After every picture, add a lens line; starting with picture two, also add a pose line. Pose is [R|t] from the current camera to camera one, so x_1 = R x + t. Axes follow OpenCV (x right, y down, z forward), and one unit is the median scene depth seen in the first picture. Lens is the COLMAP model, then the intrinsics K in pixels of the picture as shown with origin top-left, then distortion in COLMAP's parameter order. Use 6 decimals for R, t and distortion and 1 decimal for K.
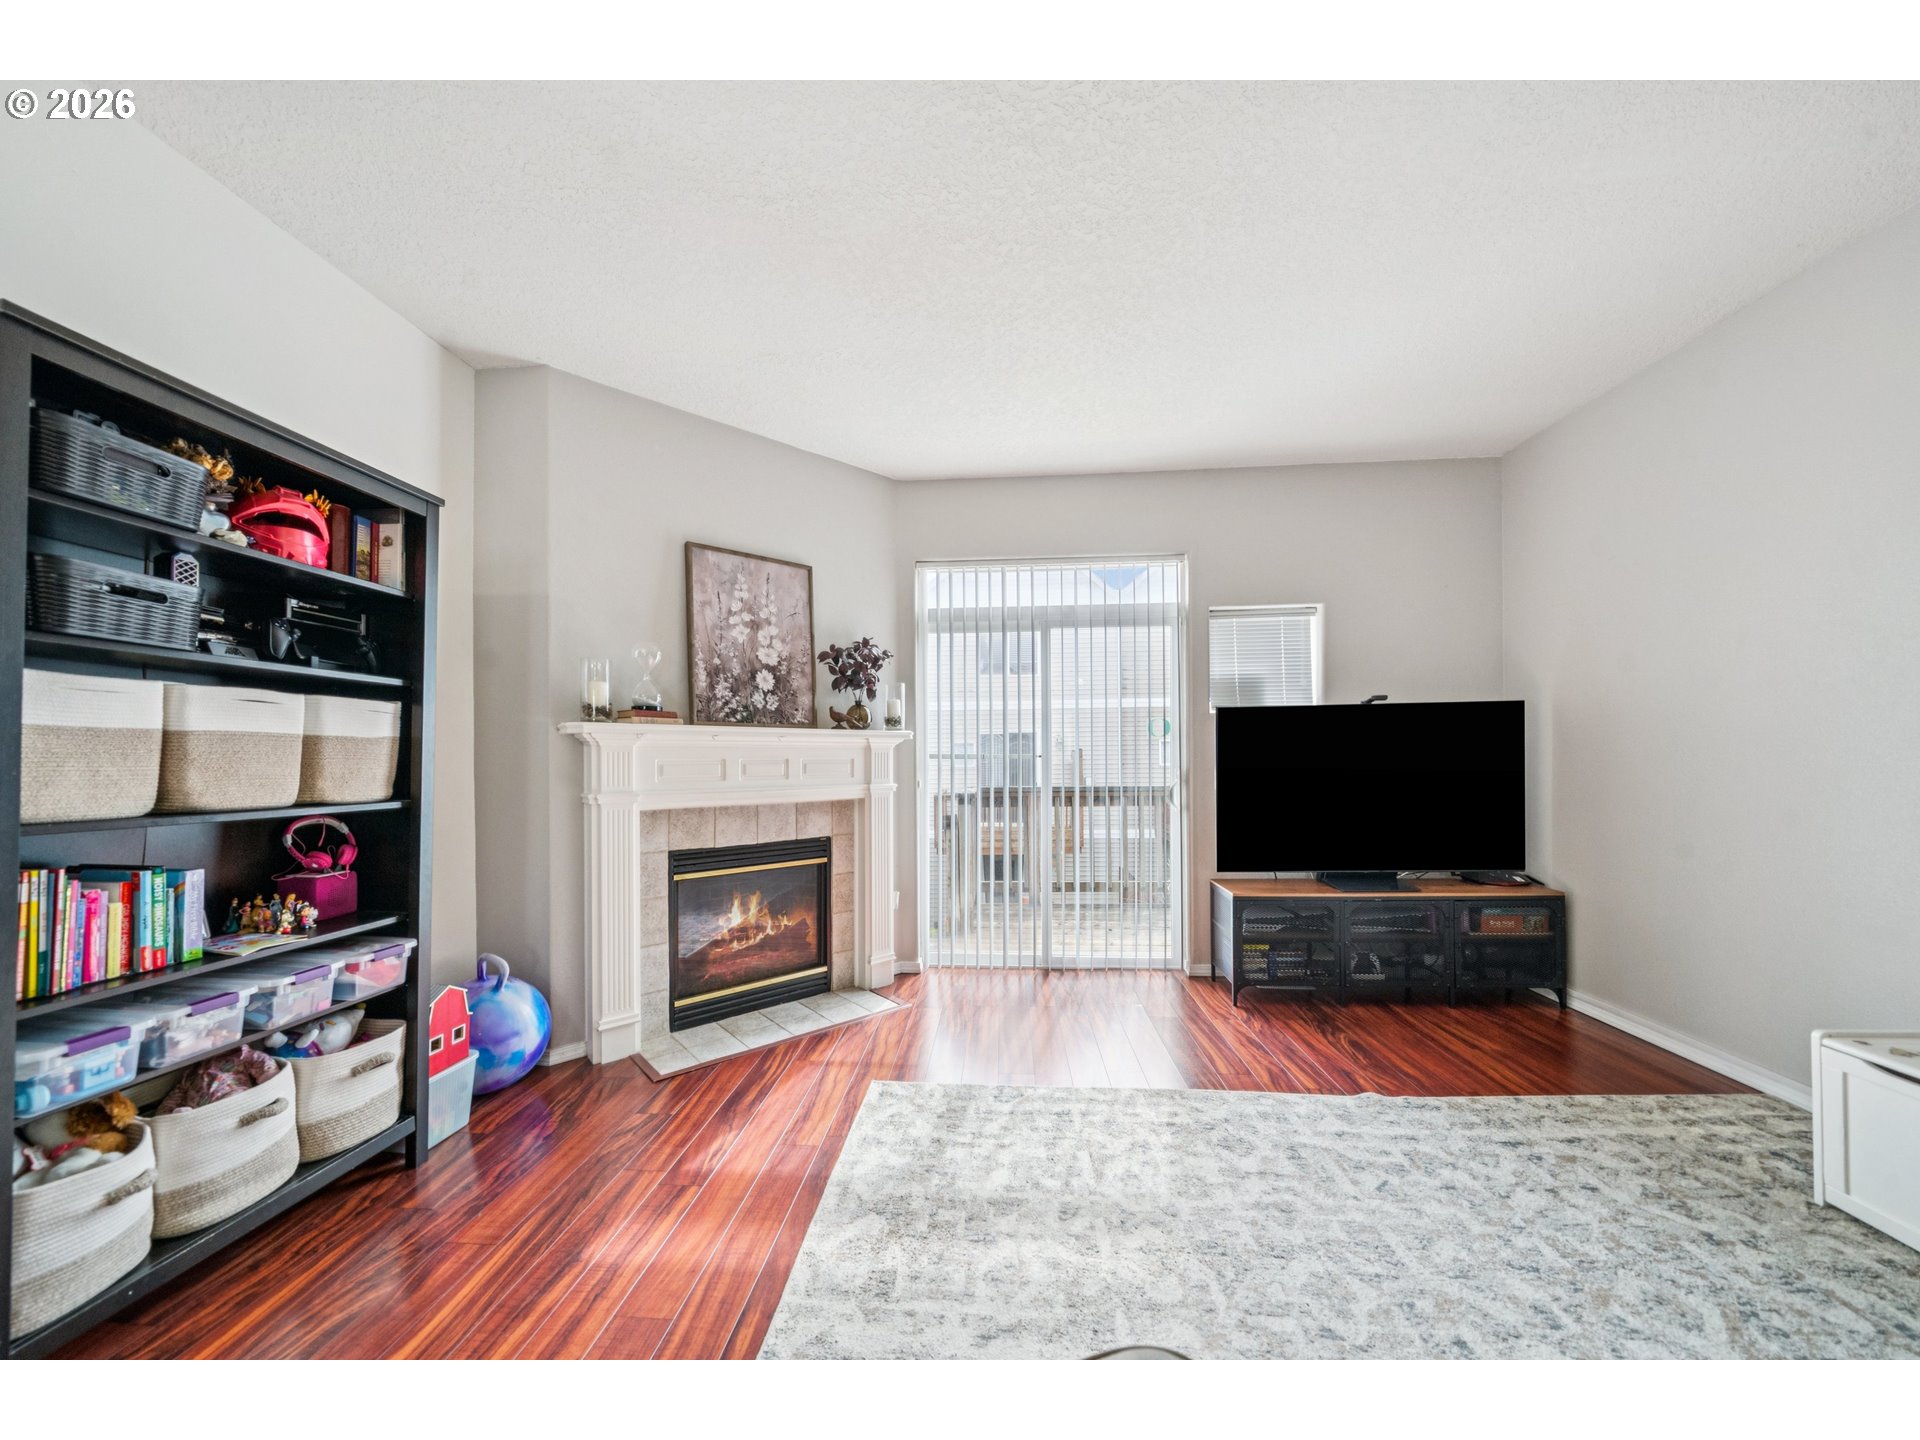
lens RADIAL K [[703.8, 0, 977.9], [0, 703.8, 754.2], [0, 0, 1]] dist [-0.008770, 0.000477]
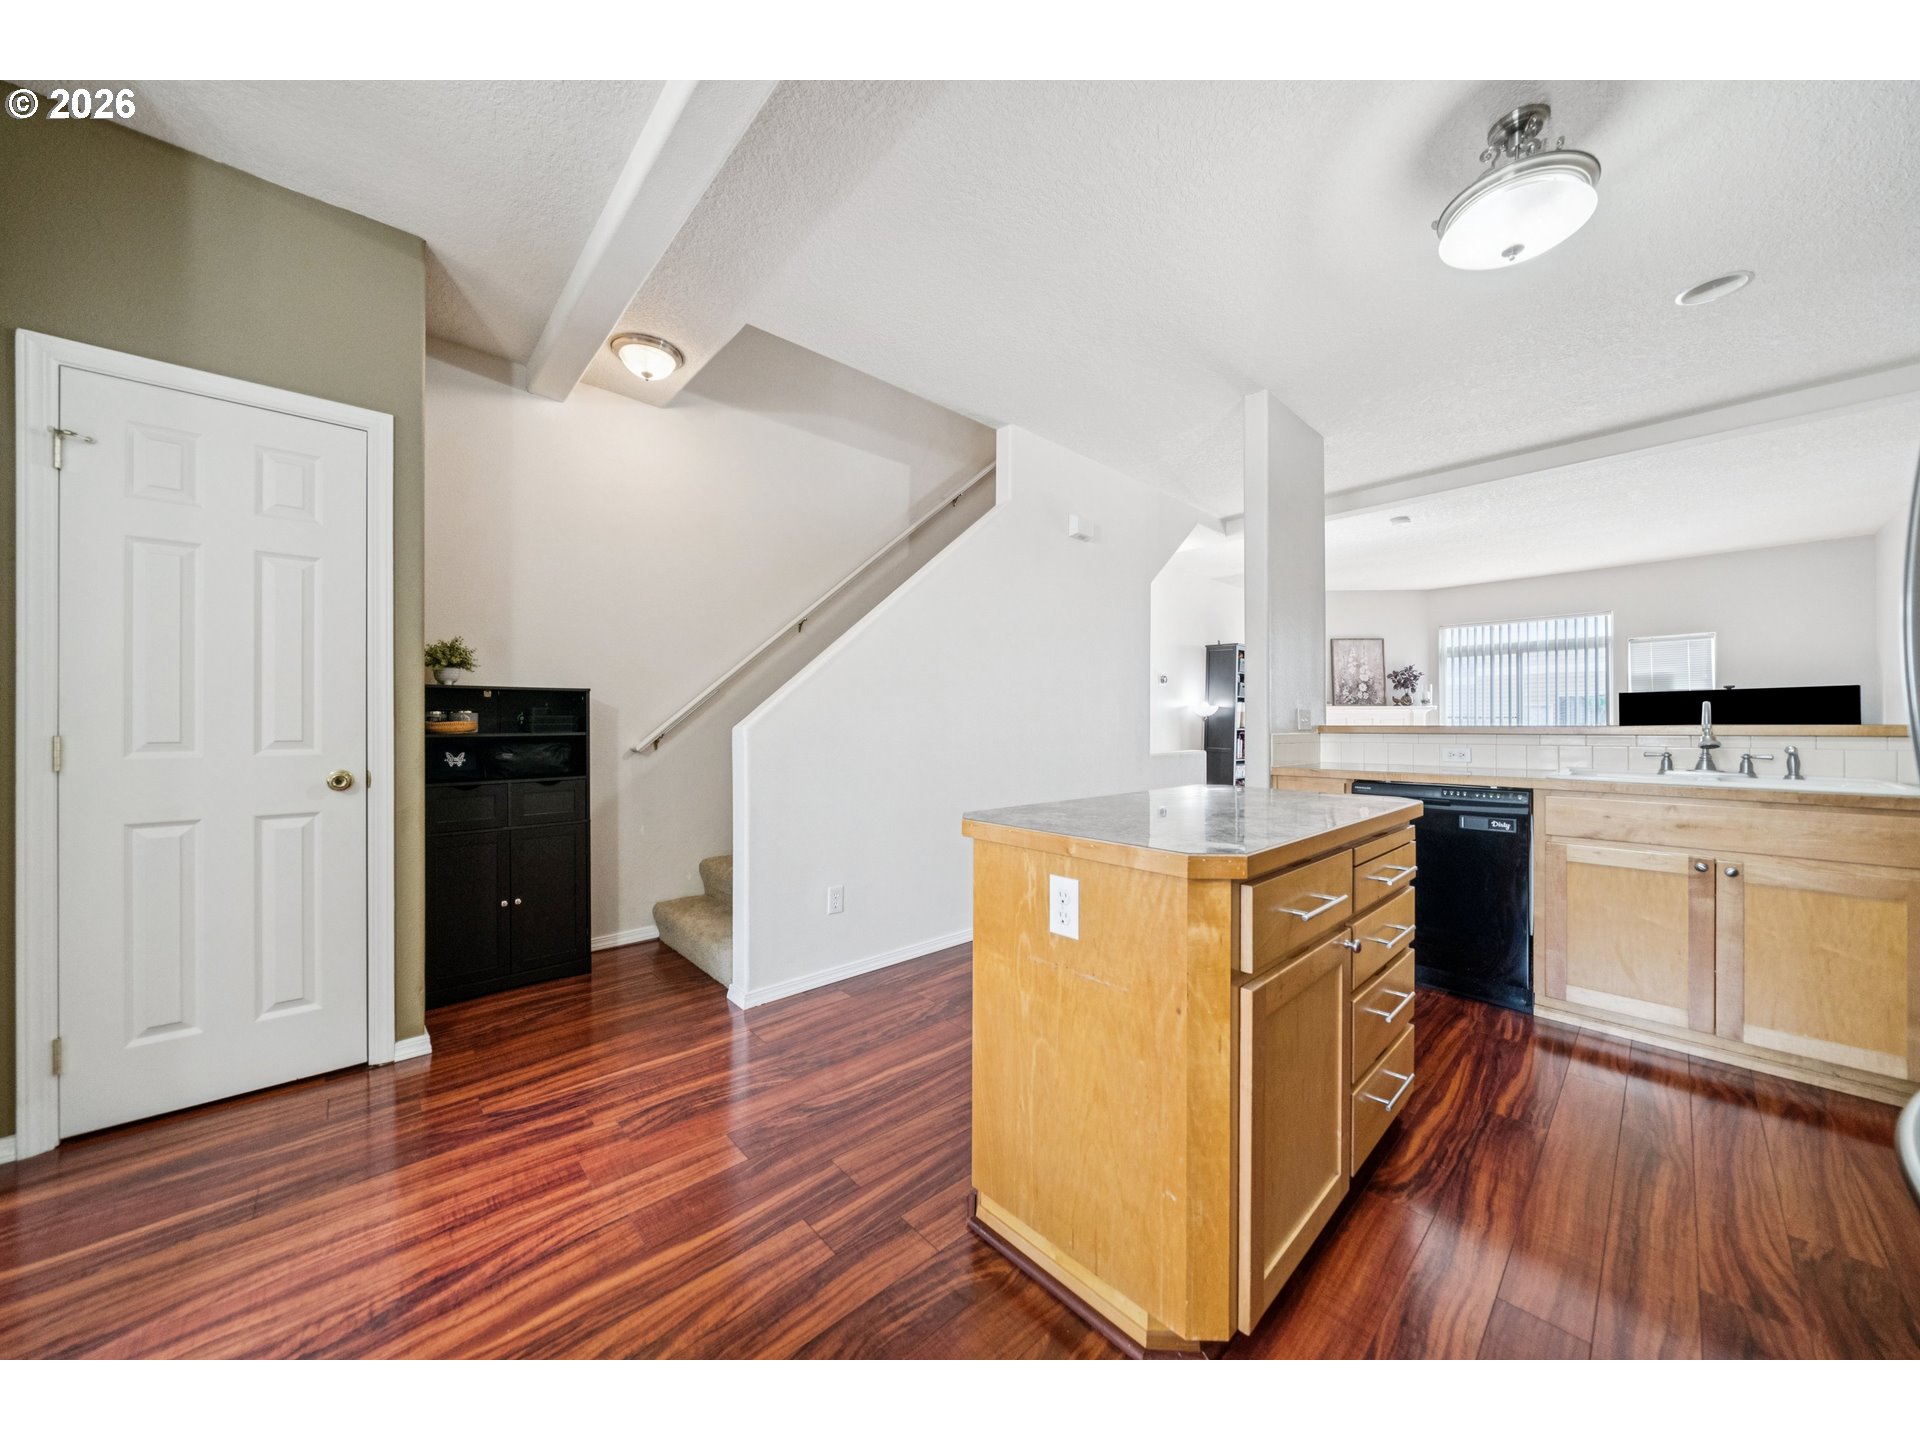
lens RADIAL K [[663.9, 0, 954.2], [0, 663.9, 725.1], [0, 0, 1]] dist [-0.005721, 0.000167]
pose [[0.707461, 0.006197, -0.706725, 0.353571], [0.000359, 0.999958, 0.009128, 0.009288], [0.706752, -0.006712, 0.707429, -1.778573]]
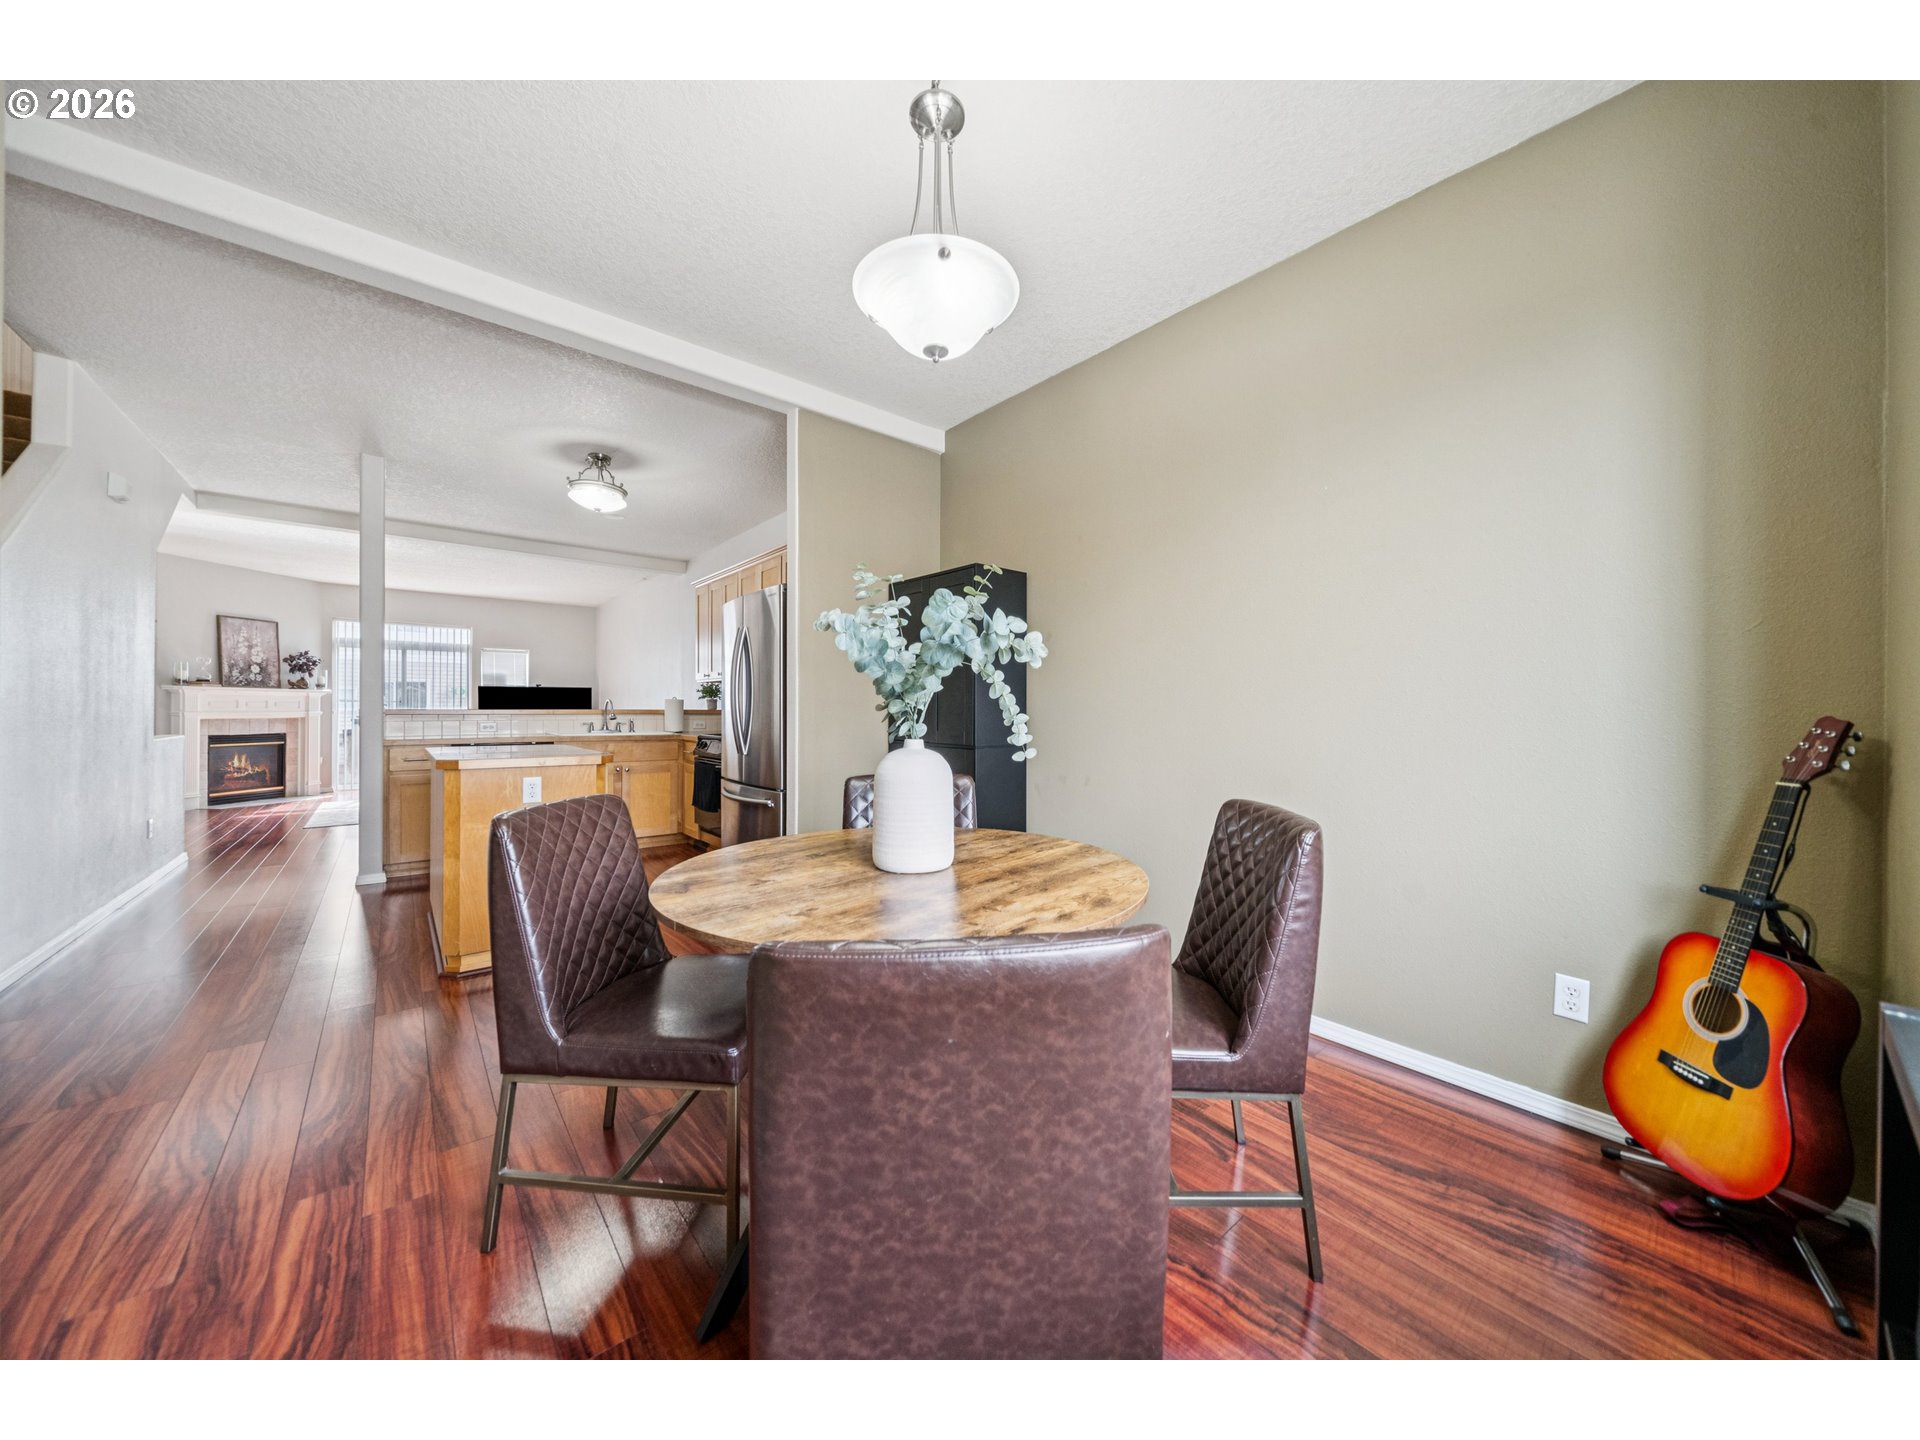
lens RADIAL K [[663.9, 0, 961.4], [0, 663.9, 710.2], [0, 0, 1]] dist [-0.005721, 0.000167]
pose [[0.733034, 0.010220, 0.680115, -0.056296], [-0.014520, 0.999894, 0.000625, 0.004114], [-0.680037, -0.010333, 0.733105, -2.490287]]
